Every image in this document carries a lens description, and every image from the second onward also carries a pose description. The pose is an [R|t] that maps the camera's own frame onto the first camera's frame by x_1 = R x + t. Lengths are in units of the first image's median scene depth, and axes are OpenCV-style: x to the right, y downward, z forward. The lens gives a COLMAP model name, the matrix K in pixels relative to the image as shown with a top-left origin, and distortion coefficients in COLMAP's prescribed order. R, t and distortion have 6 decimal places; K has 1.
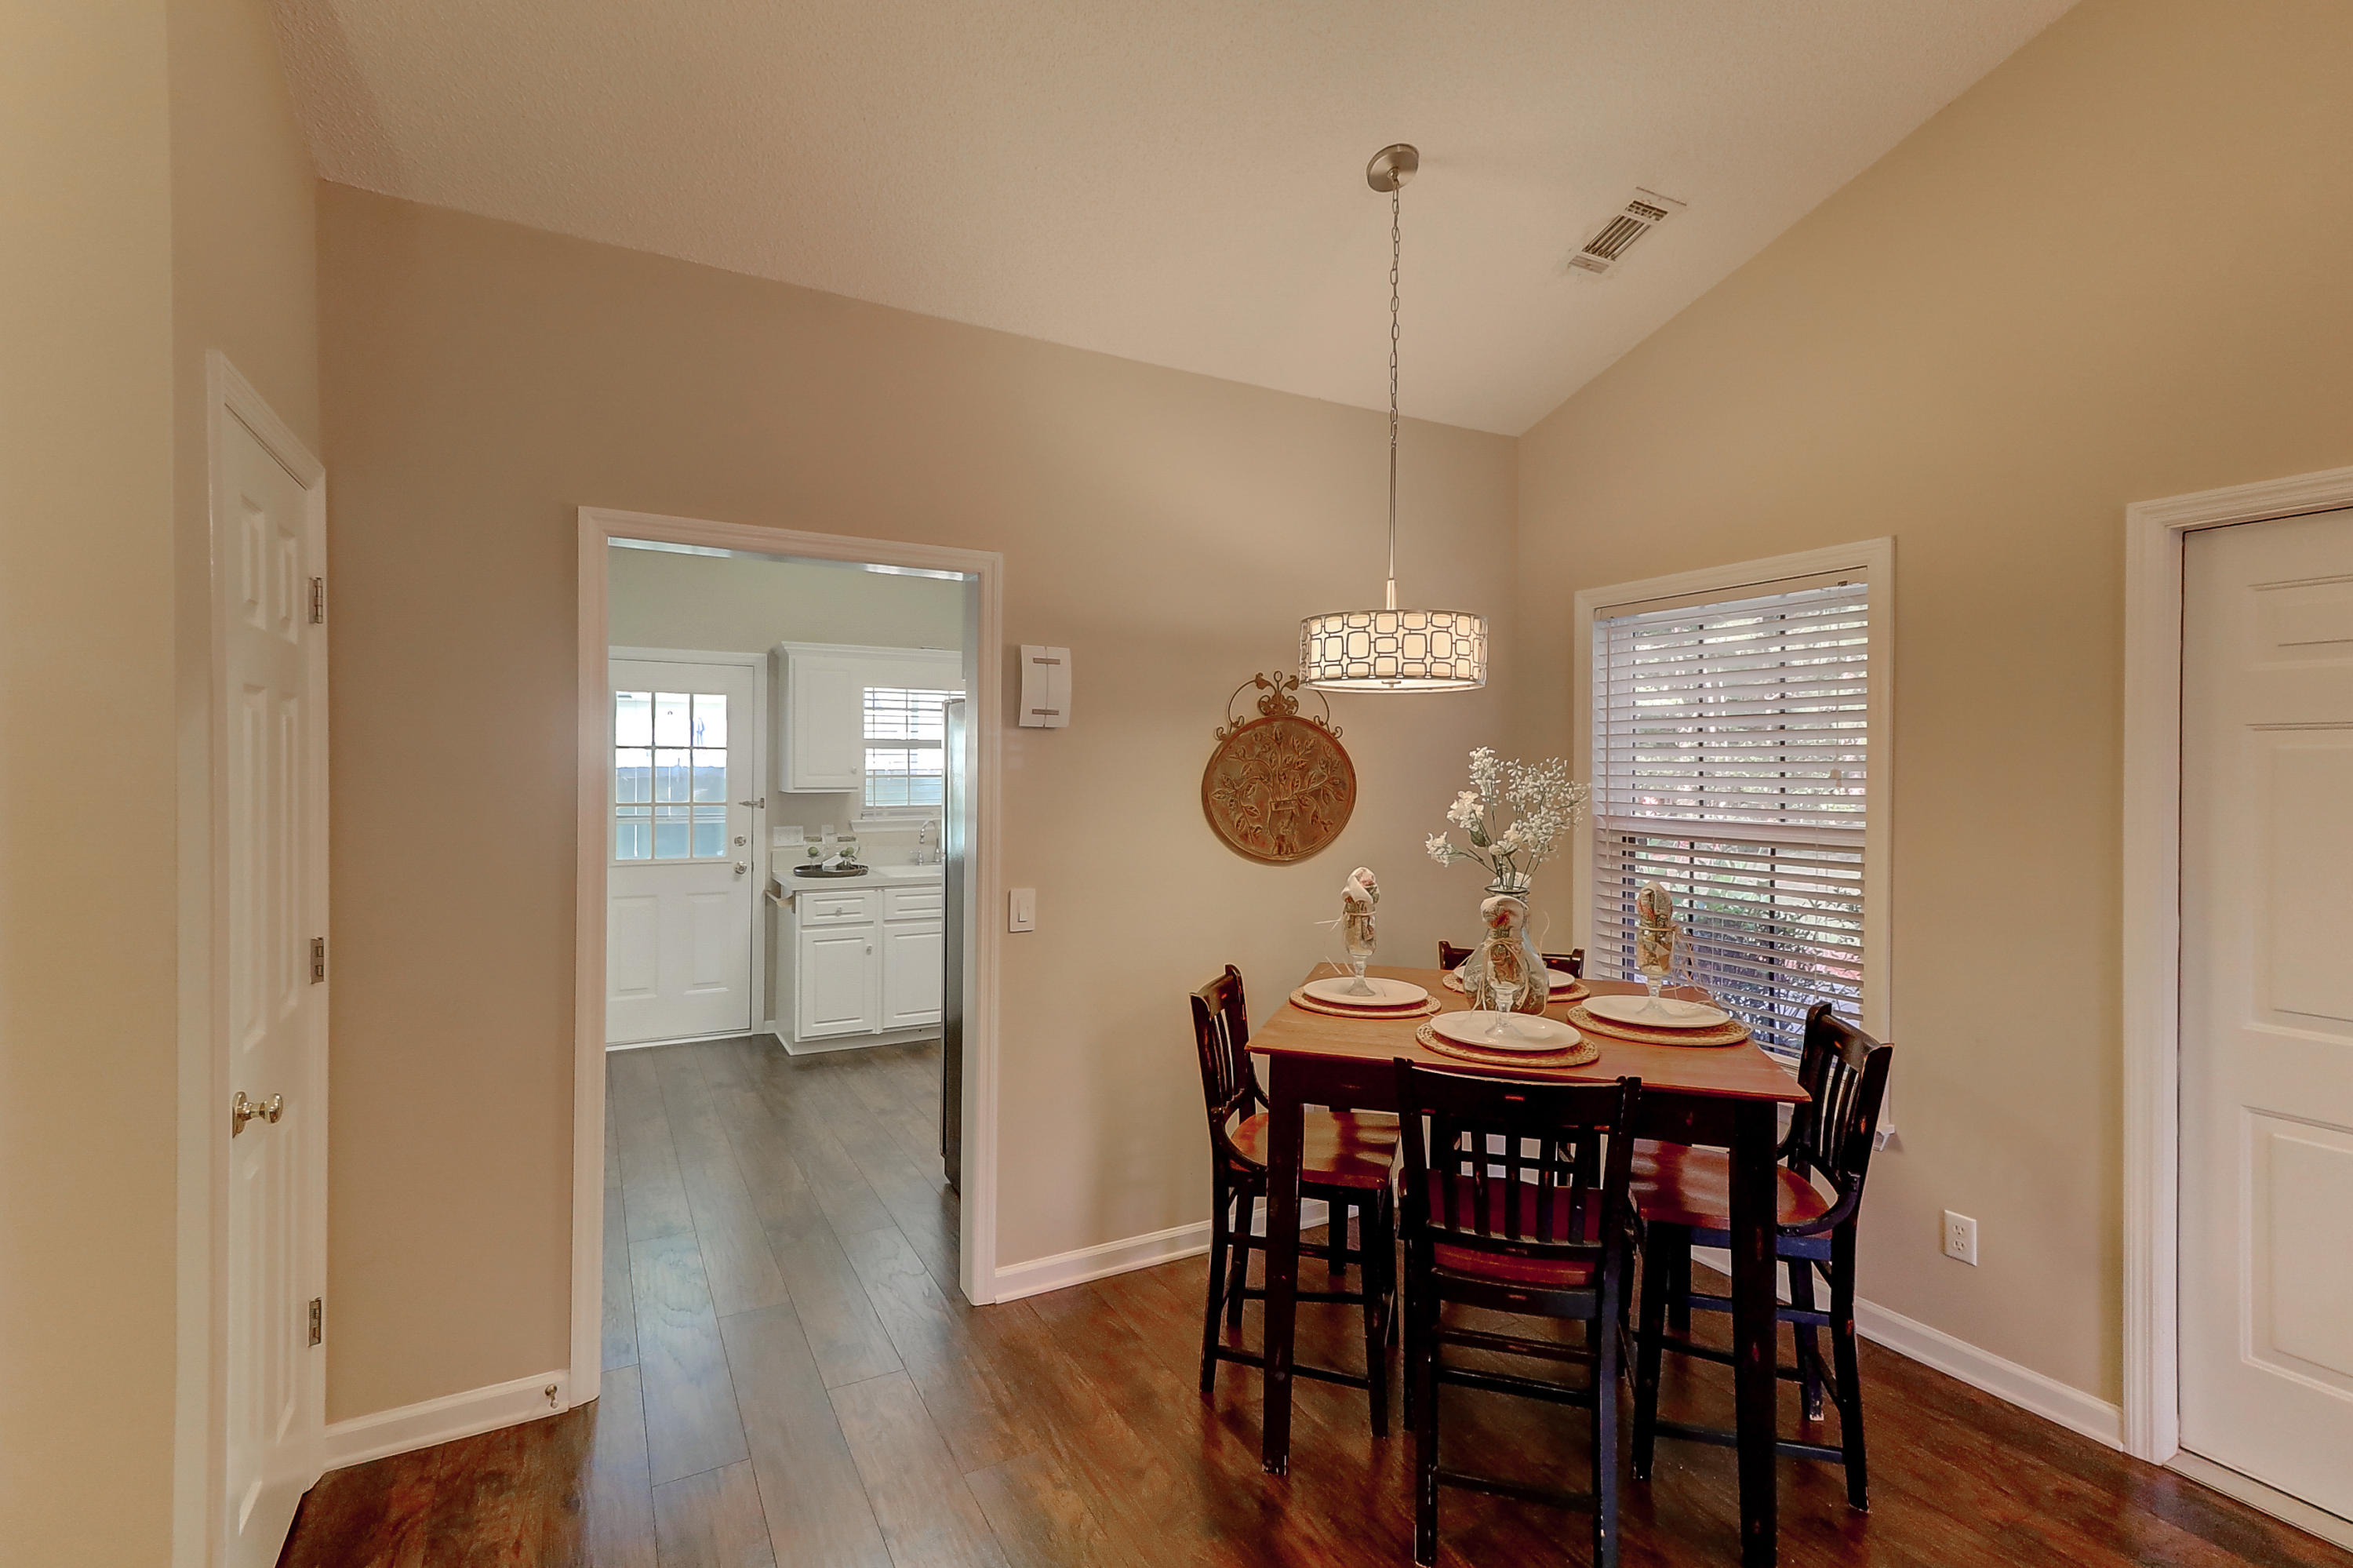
lens RADIAL K [[1069.5, 0, 1154.6], [0, 1069.5, 765.5], [0, 0, 1]] dist [0.026657, -0.009254]
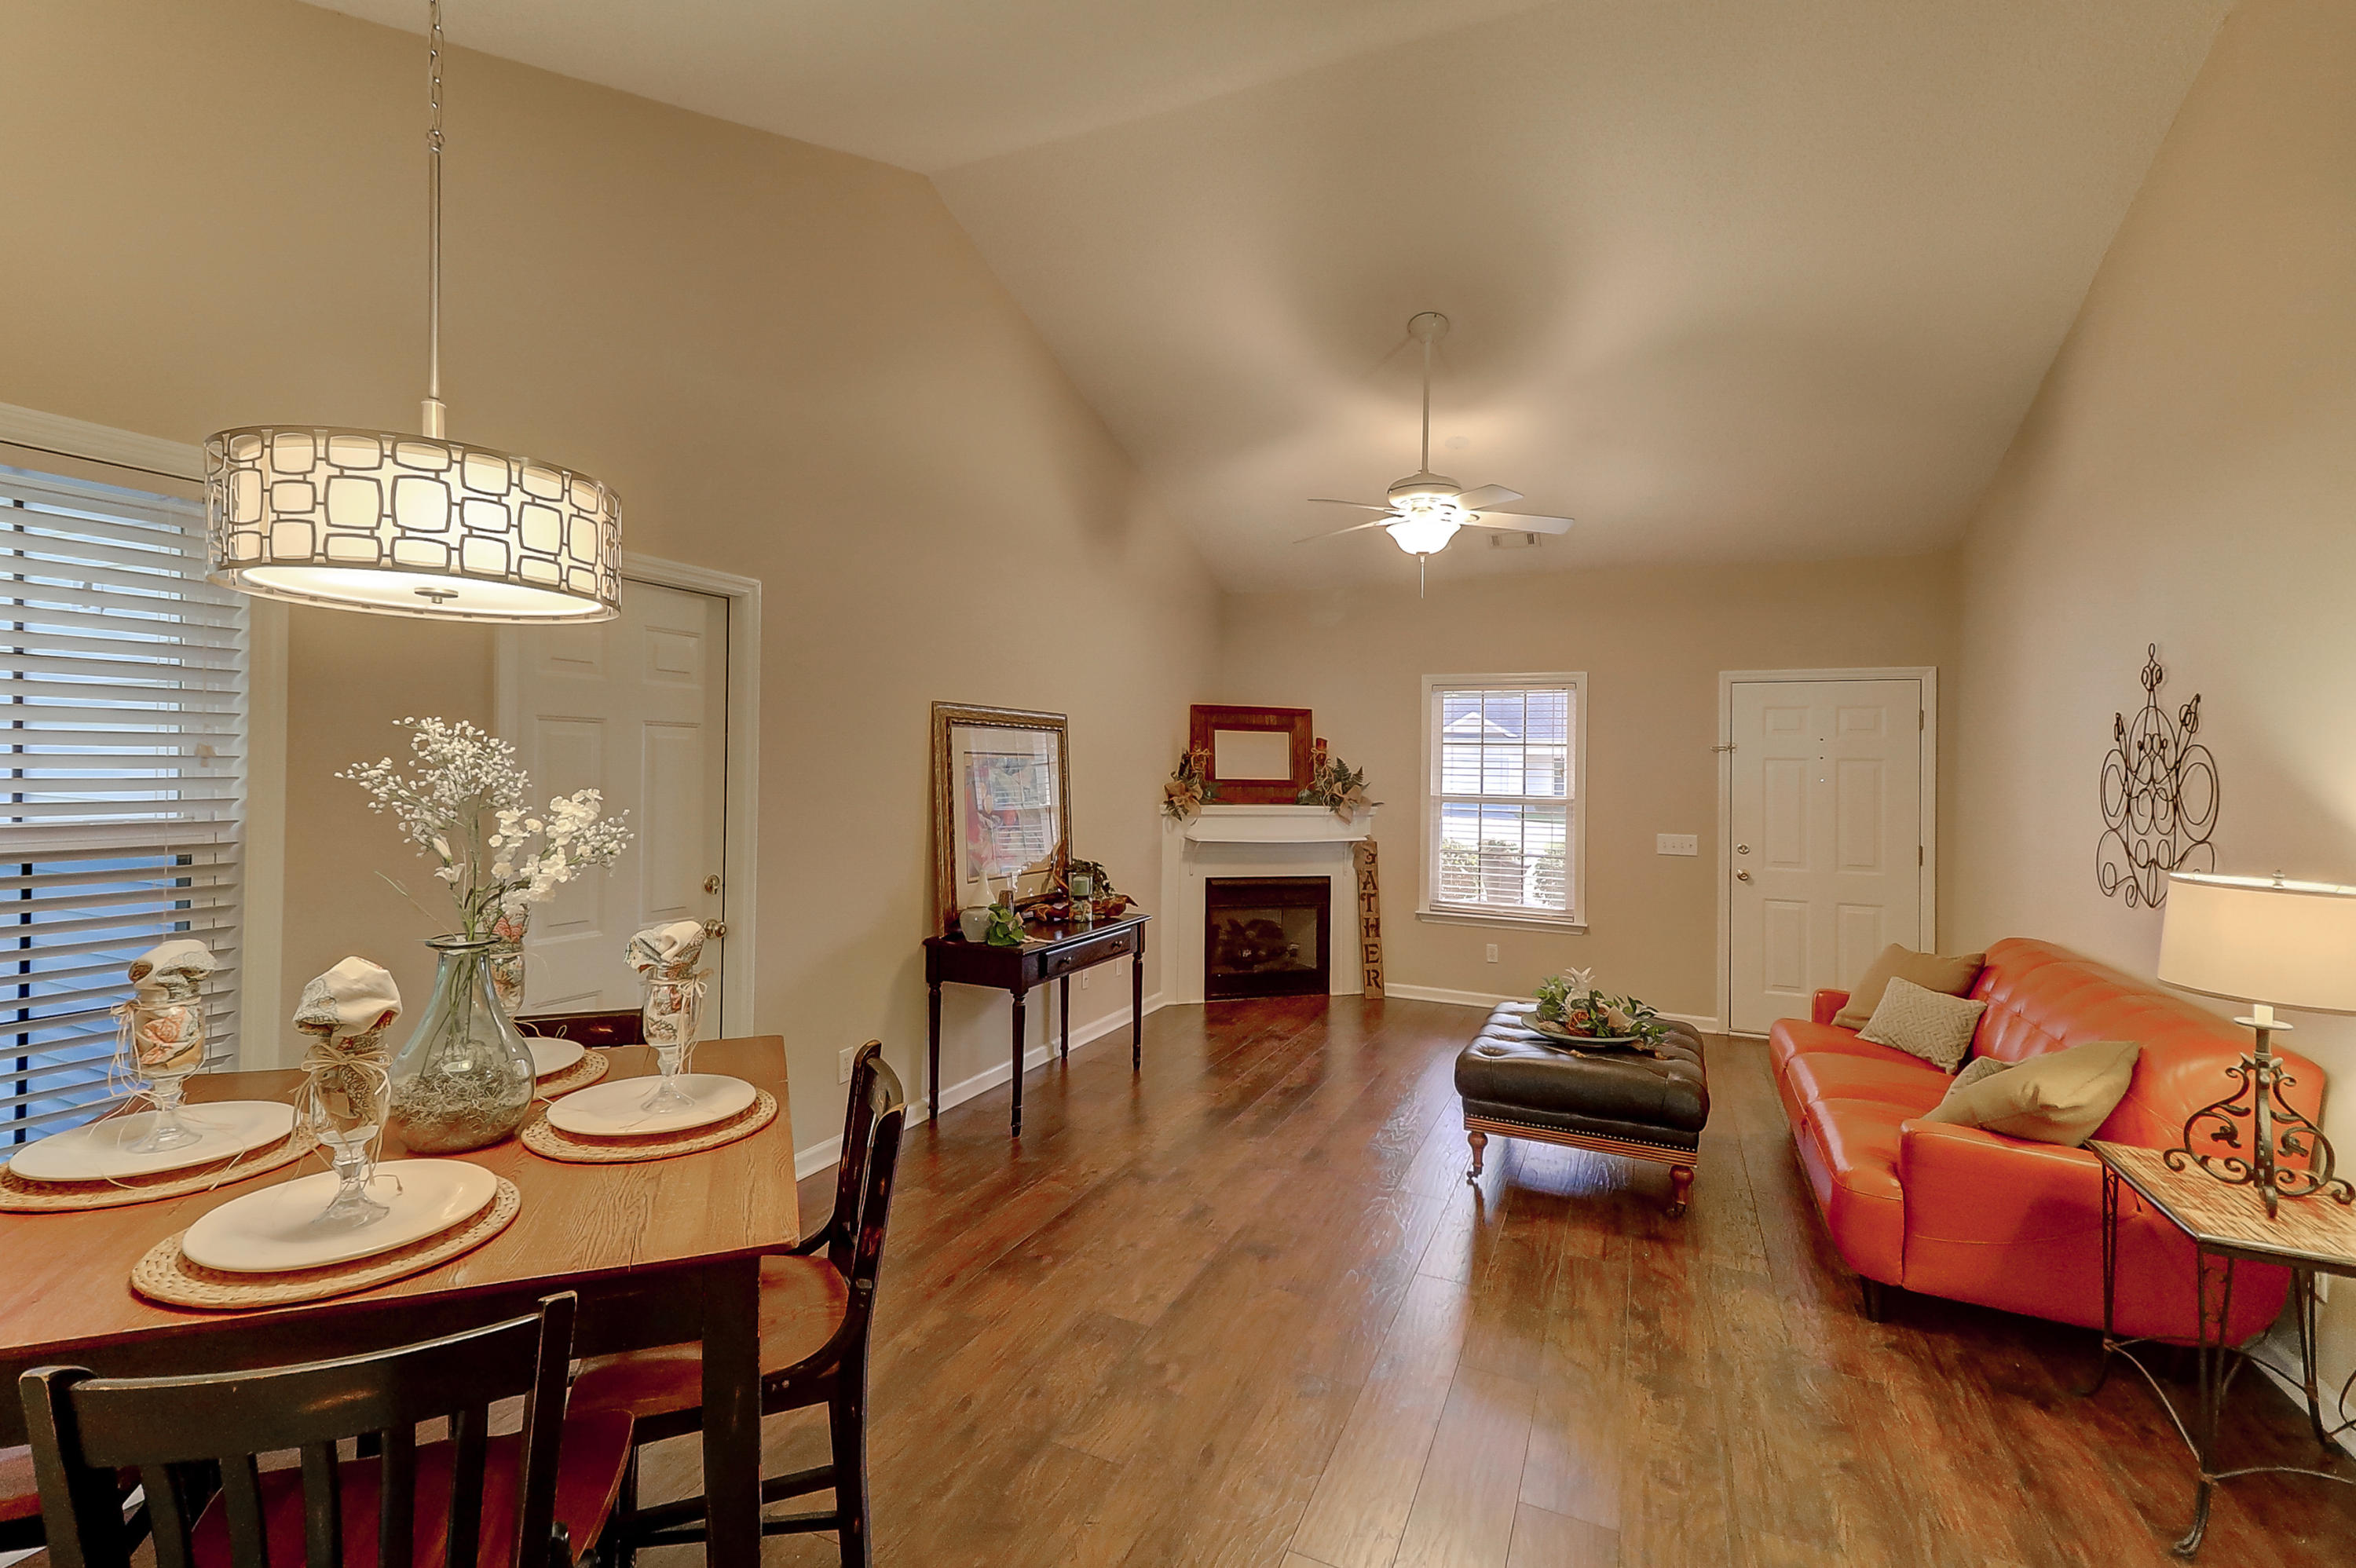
lens RADIAL K [[1070.7, 0, 1144.0], [0, 1070.7, 740.9], [0, 0, 1]] dist [0.026657, -0.009254]
pose [[-0.597107, 0.000314, 0.802162, -0.199492], [-0.022215, 0.999610, -0.016927, -0.000575], [-0.801854, -0.027927, -0.596867, 0.481013]]
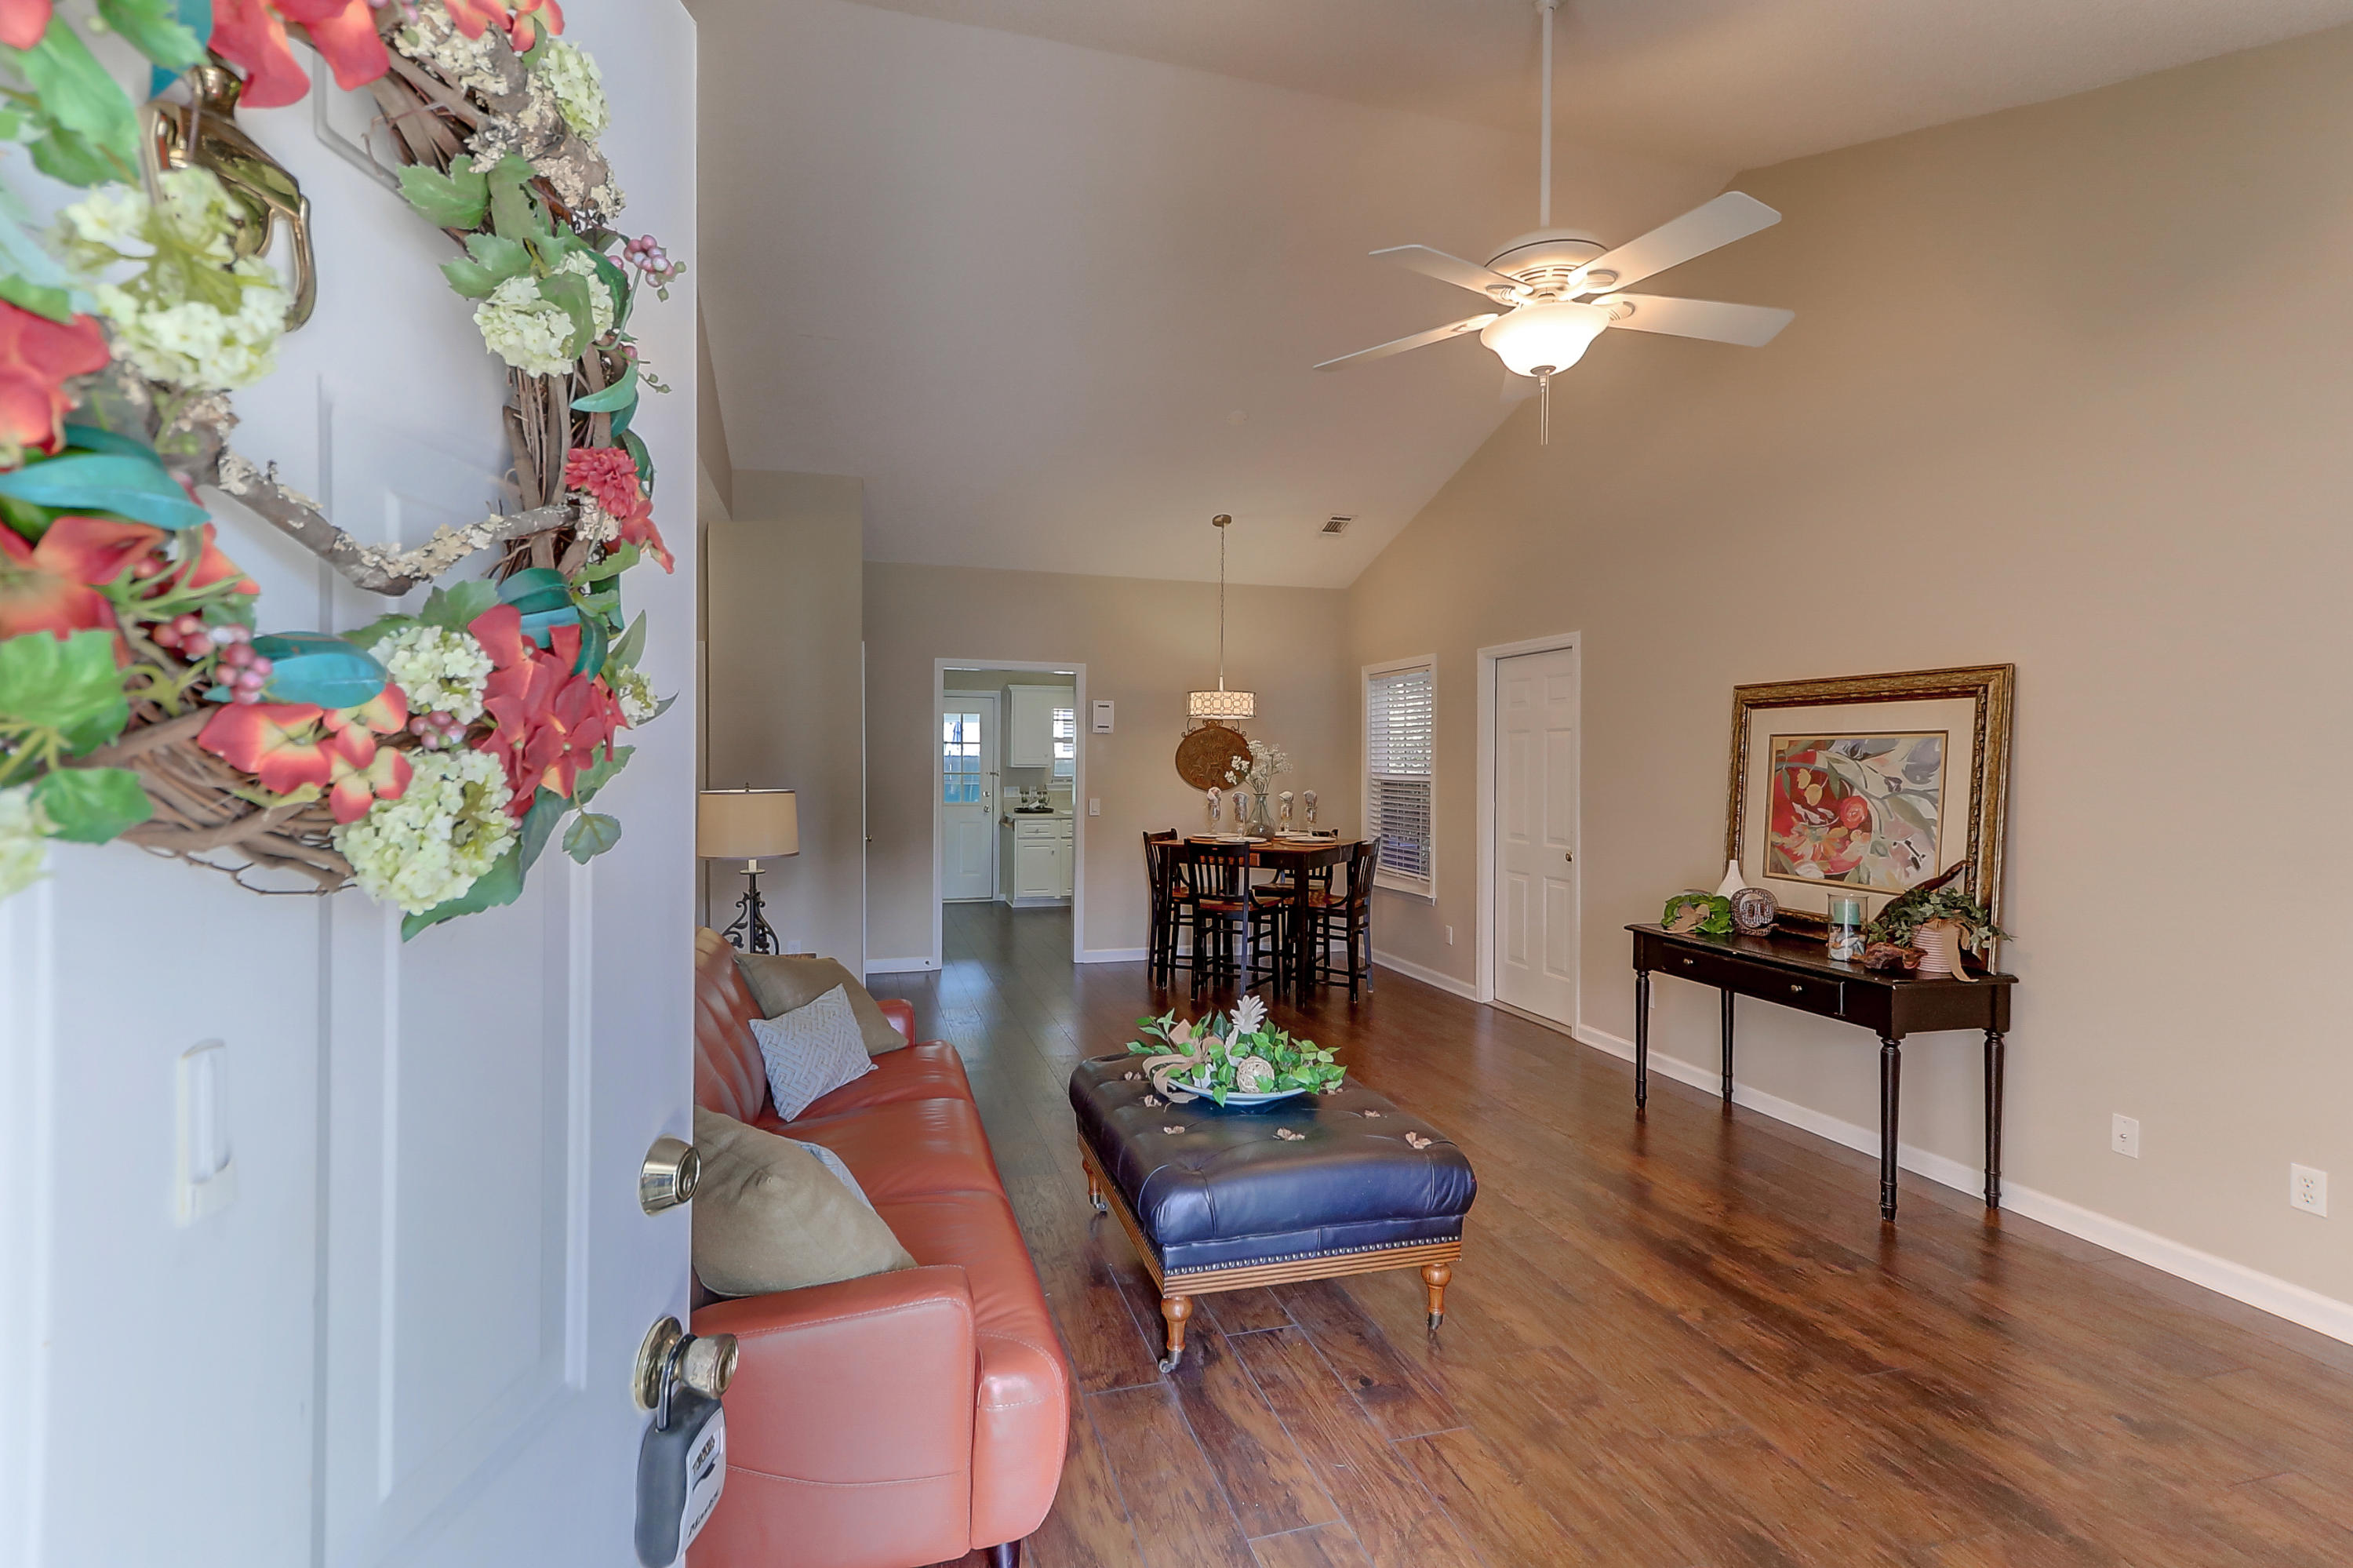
lens RADIAL K [[1069.5, 0, 1170.1], [0, 1069.5, 774.1], [0, 0, 1]] dist [0.026657, -0.009254]
pose [[0.980576, 0.002554, -0.196124, 0.285104], [-0.000272, 0.999932, 0.011663, 0.016448], [0.196140, -0.011383, 0.980510, -0.744525]]
